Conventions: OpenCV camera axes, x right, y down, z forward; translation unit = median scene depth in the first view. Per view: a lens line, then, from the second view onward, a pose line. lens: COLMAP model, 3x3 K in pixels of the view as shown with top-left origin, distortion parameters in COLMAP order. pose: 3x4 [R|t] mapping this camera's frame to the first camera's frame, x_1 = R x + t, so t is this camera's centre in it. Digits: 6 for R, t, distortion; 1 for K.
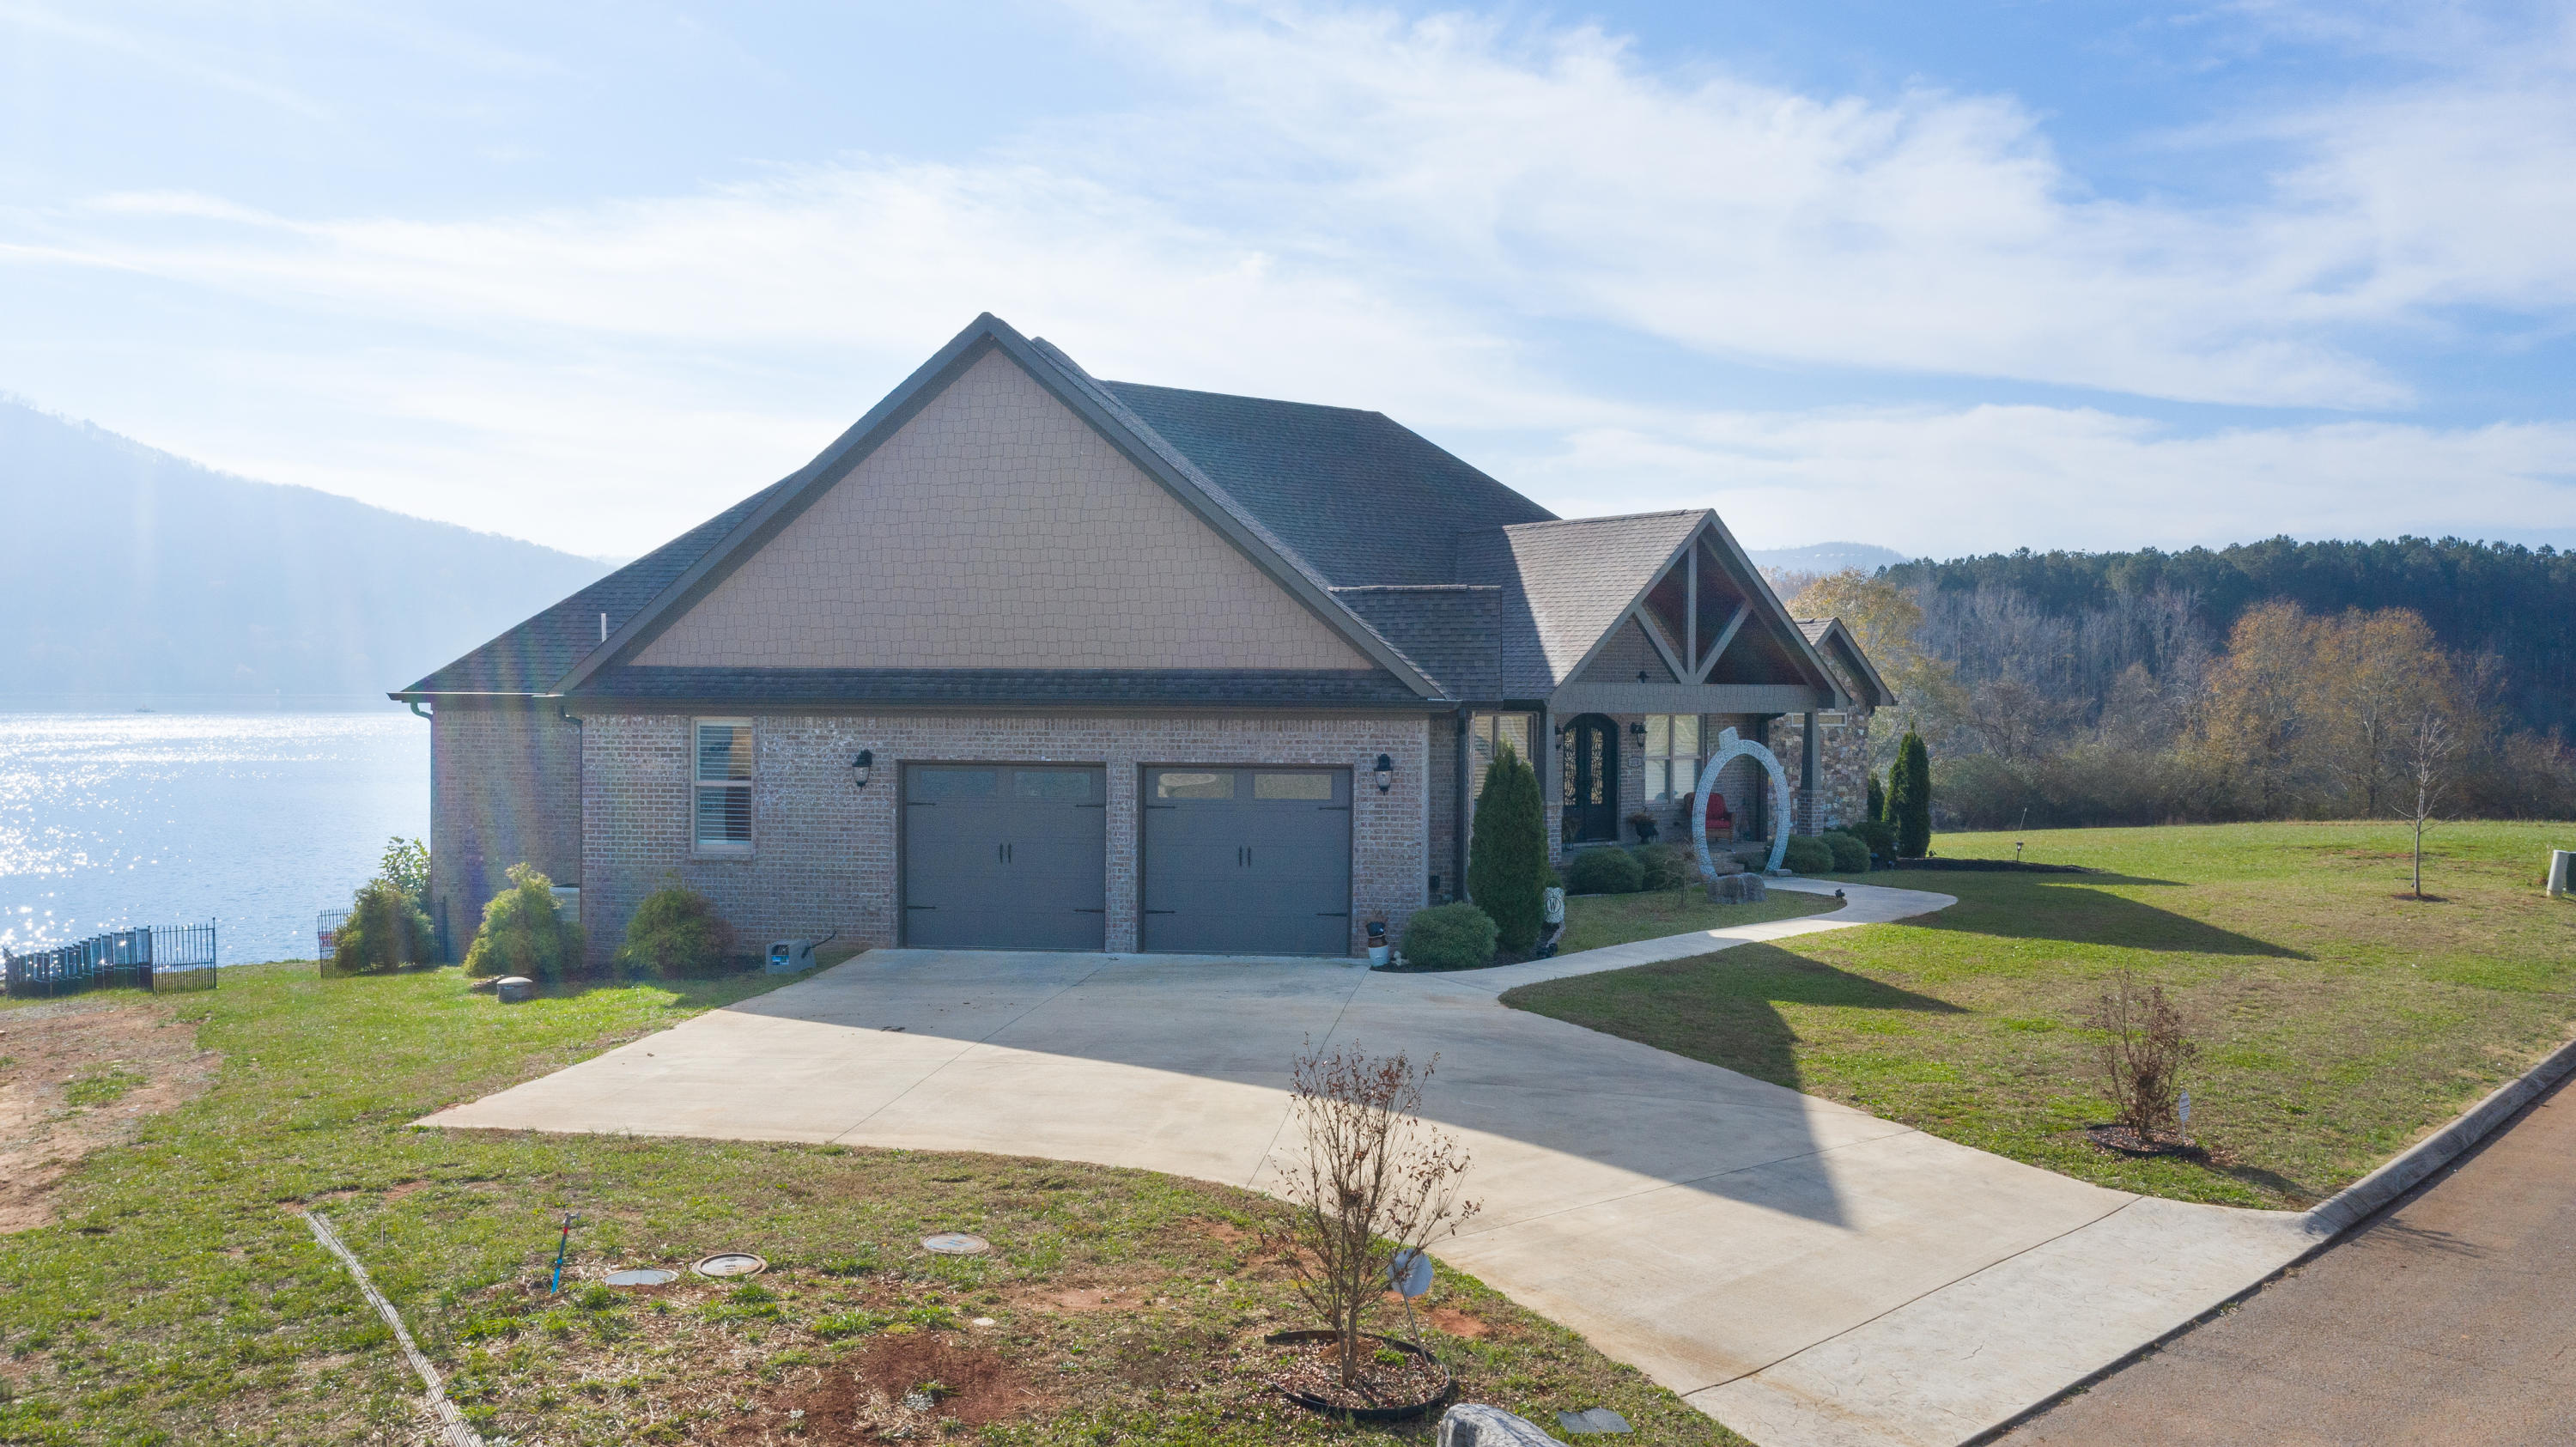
lens RADIAL K [[2046.4, 0, 1288.0], [0, 2046.4, 723.5], [0, 0, 1]] dist [-0.028190, 0.018303]
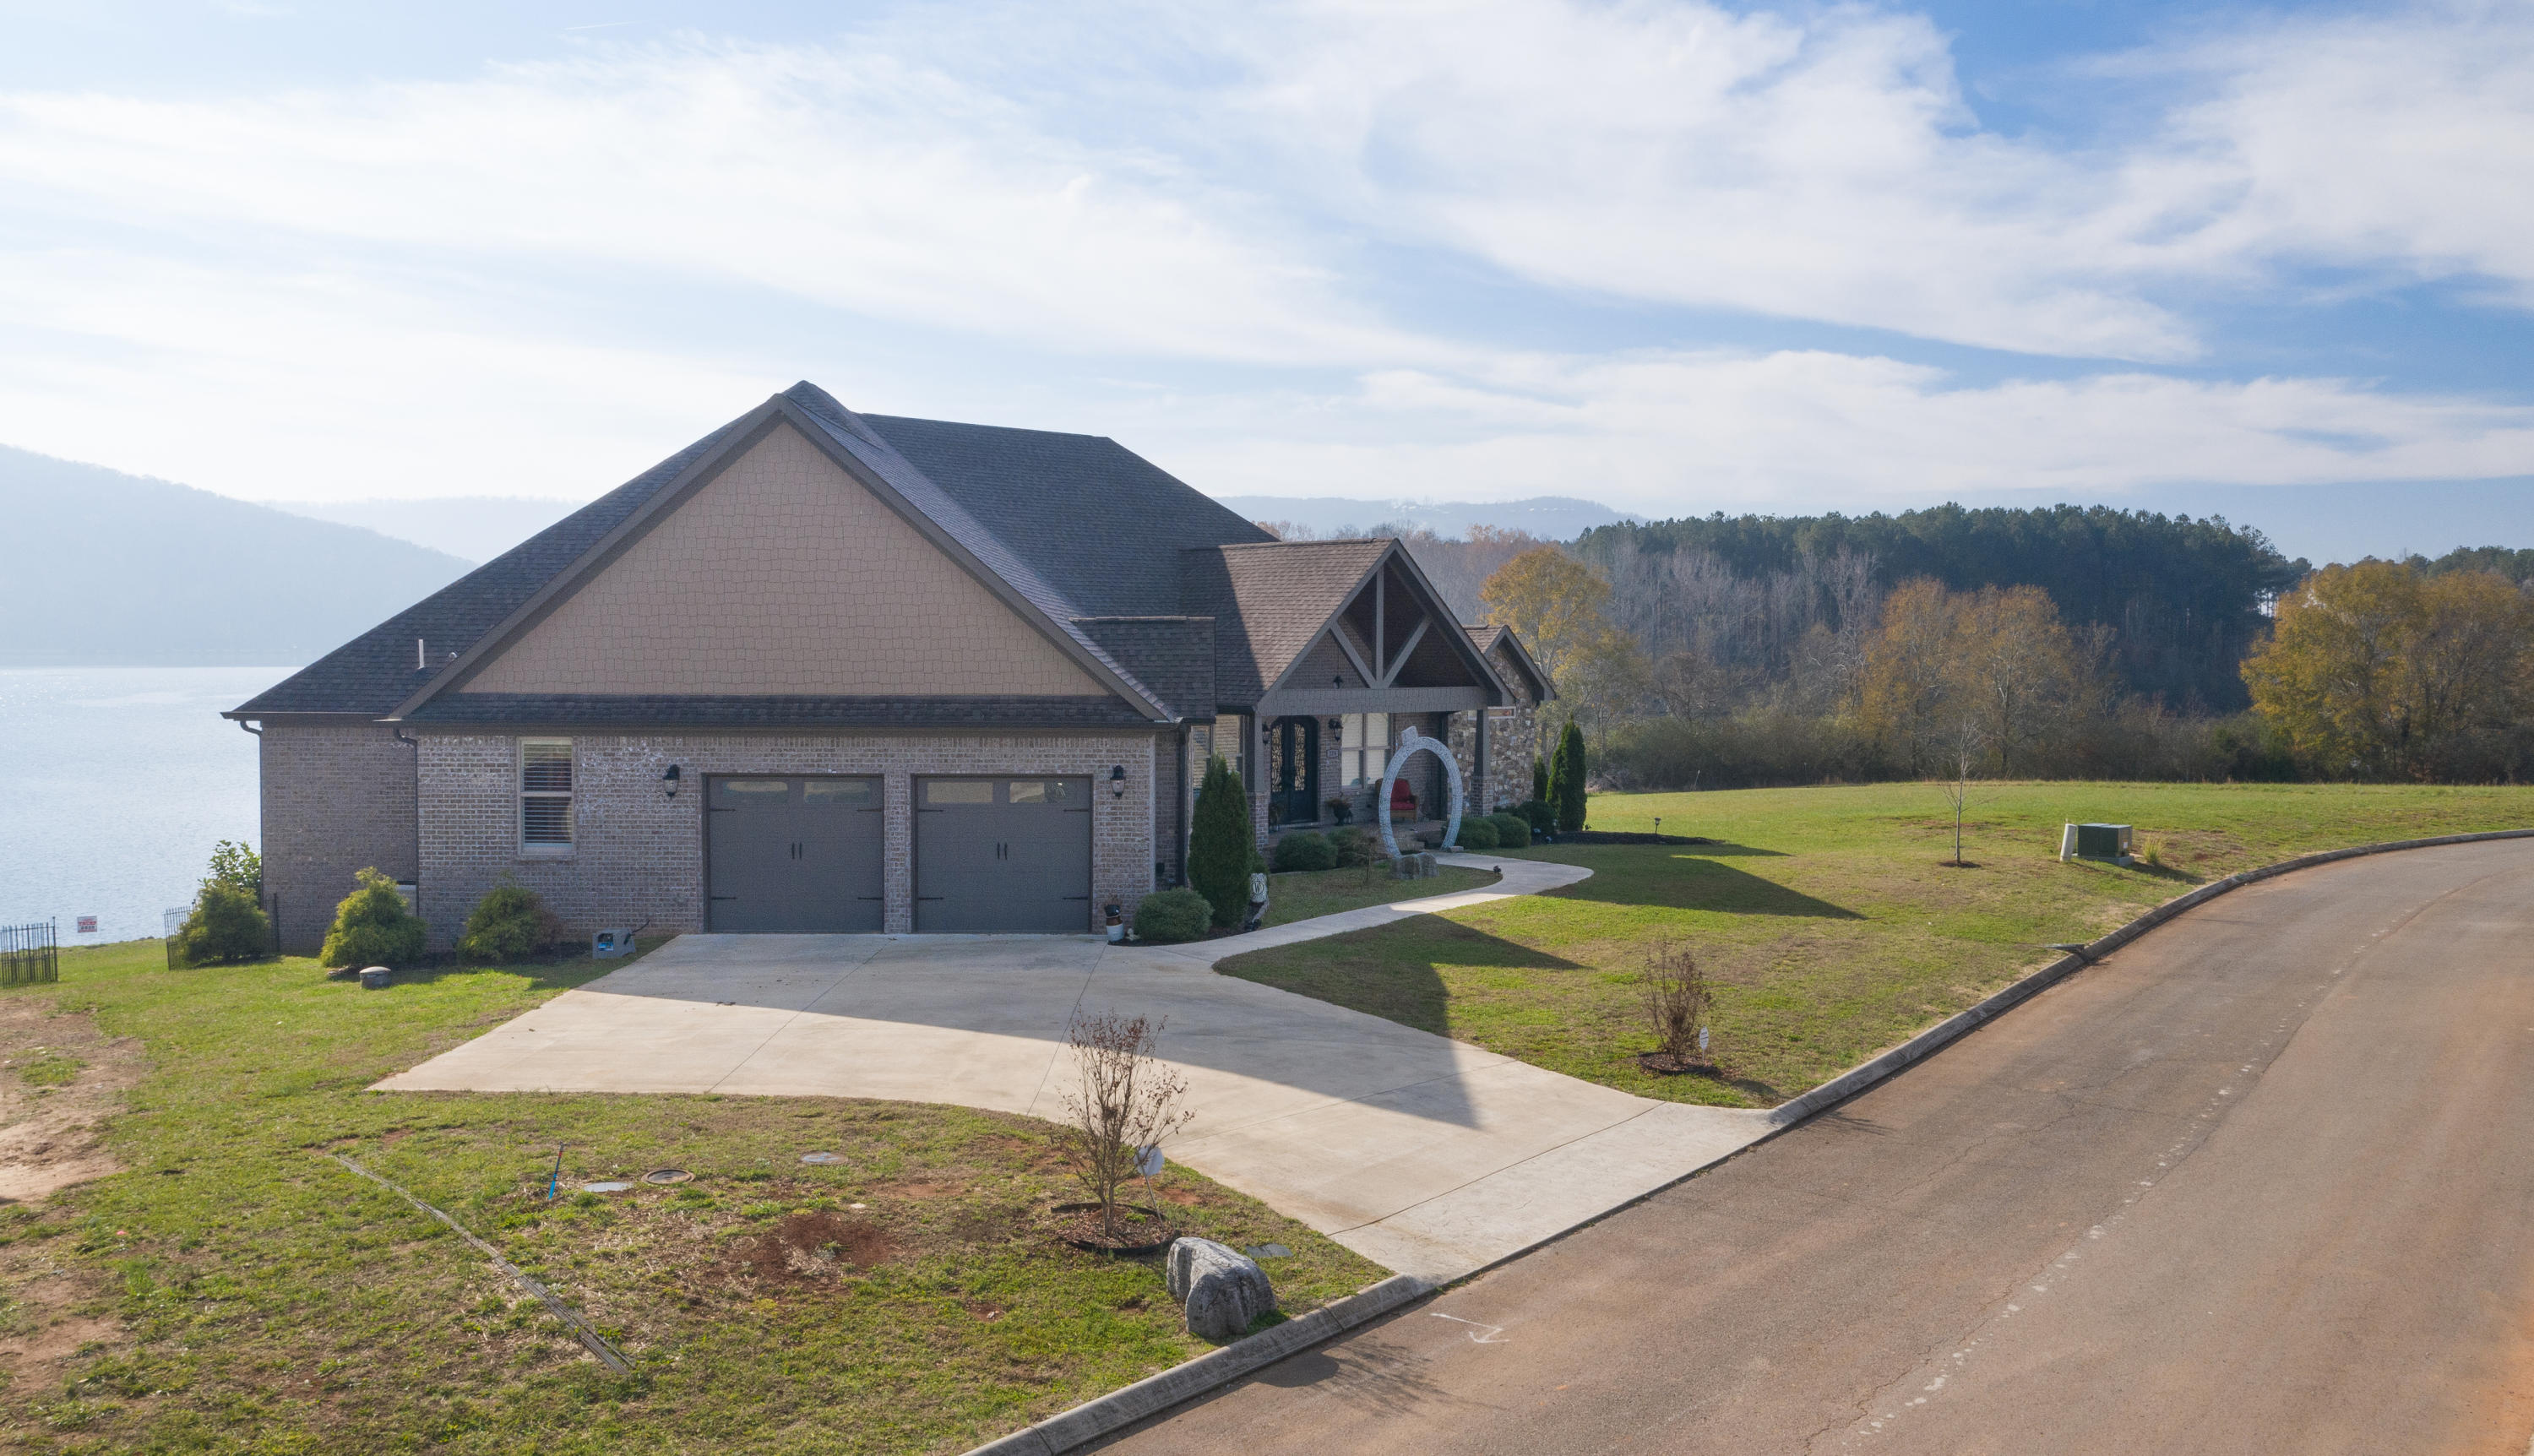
lens RADIAL K [[2055.9, 0, 1304.8], [0, 2055.9, 724.6], [0, 0, 1]] dist [-0.017442, -0.000472]
pose [[0.989717, -0.006357, 0.142897, -0.017815], [0.002914, 0.999701, 0.024290, -0.039197], [-0.143008, -0.023624, 0.989439, -0.222459]]
